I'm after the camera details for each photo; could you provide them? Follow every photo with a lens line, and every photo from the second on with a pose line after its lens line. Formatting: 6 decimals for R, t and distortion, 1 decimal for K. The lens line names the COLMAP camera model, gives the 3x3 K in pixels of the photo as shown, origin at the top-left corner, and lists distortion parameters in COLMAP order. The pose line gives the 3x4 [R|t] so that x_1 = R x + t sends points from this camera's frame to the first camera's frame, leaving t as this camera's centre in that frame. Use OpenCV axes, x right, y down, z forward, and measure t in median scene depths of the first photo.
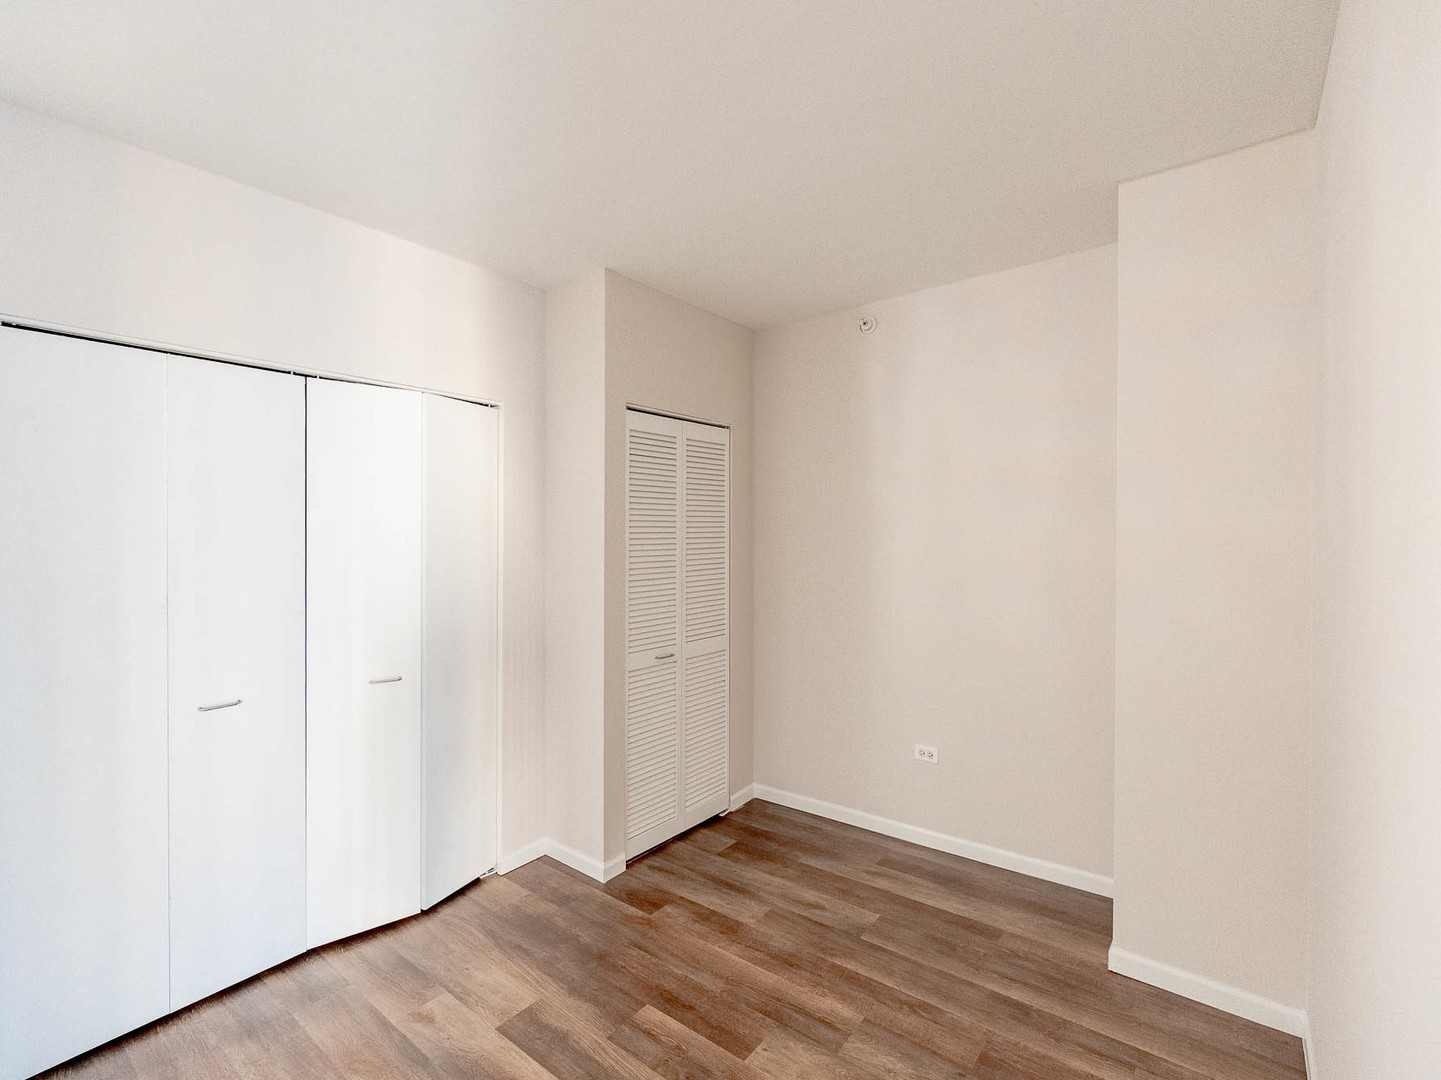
lens RADIAL K [[648.1, 0, 721.7], [0, 648.1, 539.5], [0, 0, 1]] dist [-0.001618, -0.000064]
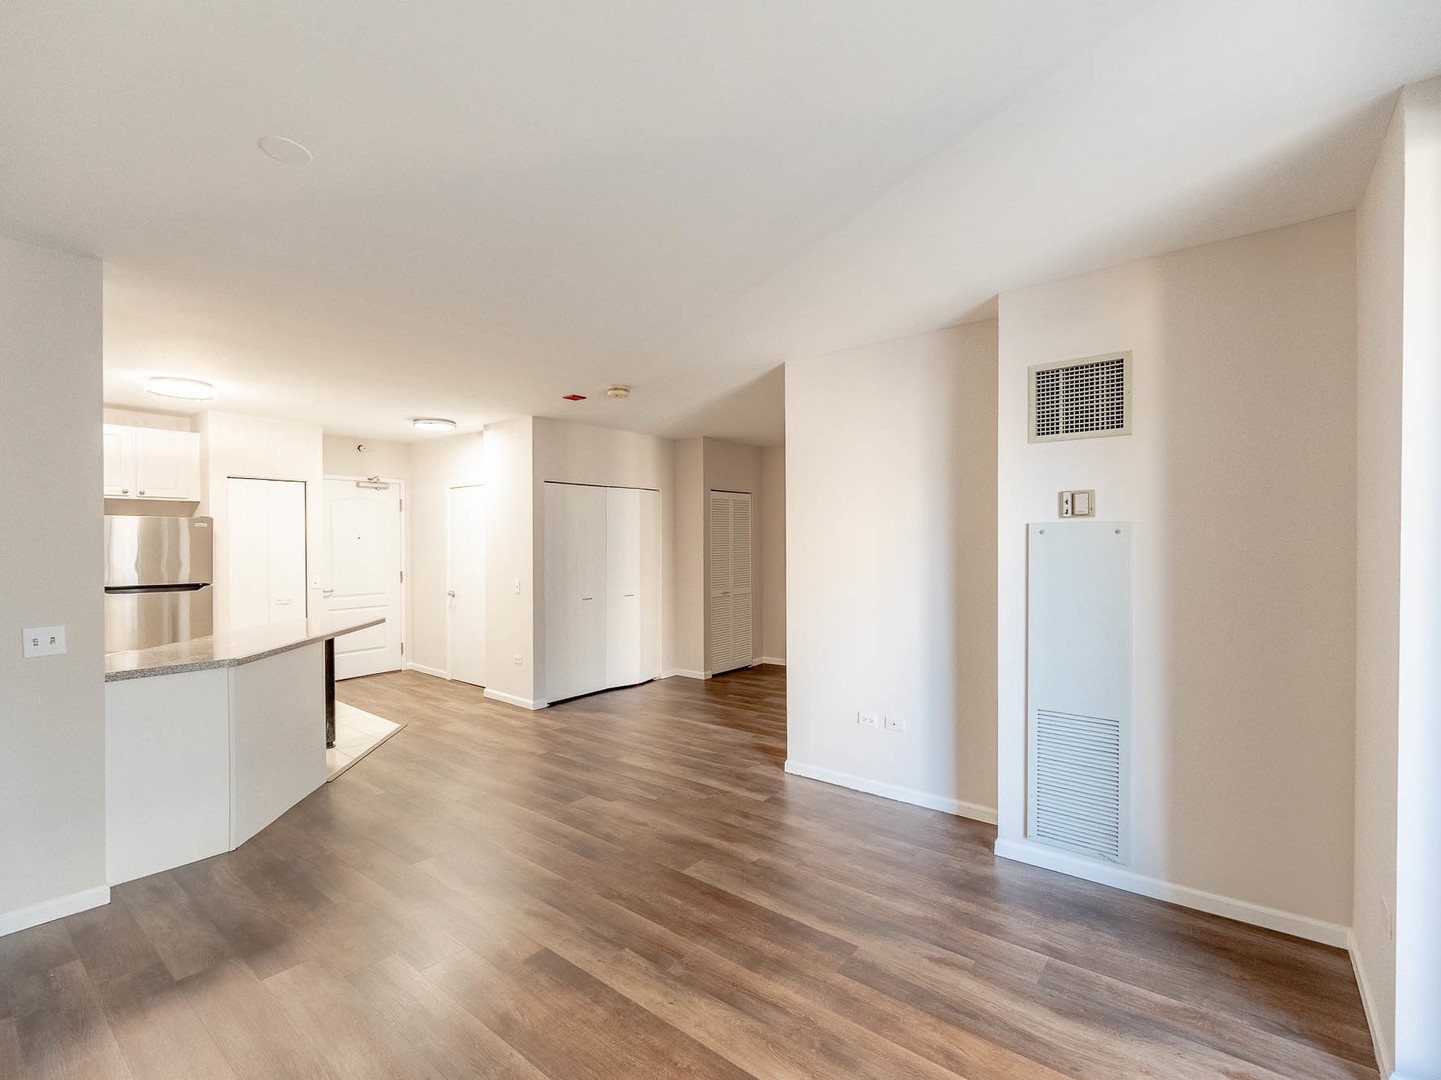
lens RADIAL K [[648.1, 0, 720.8], [0, 648.1, 540.9], [0, 0, 1]] dist [-0.001618, -0.000064]
pose [[0.999953, -0.007536, -0.006115, -0.090806], [0.007505, 0.999959, -0.005052, 0.003110], [0.006153, 0.005005, 0.999969, -1.405155]]
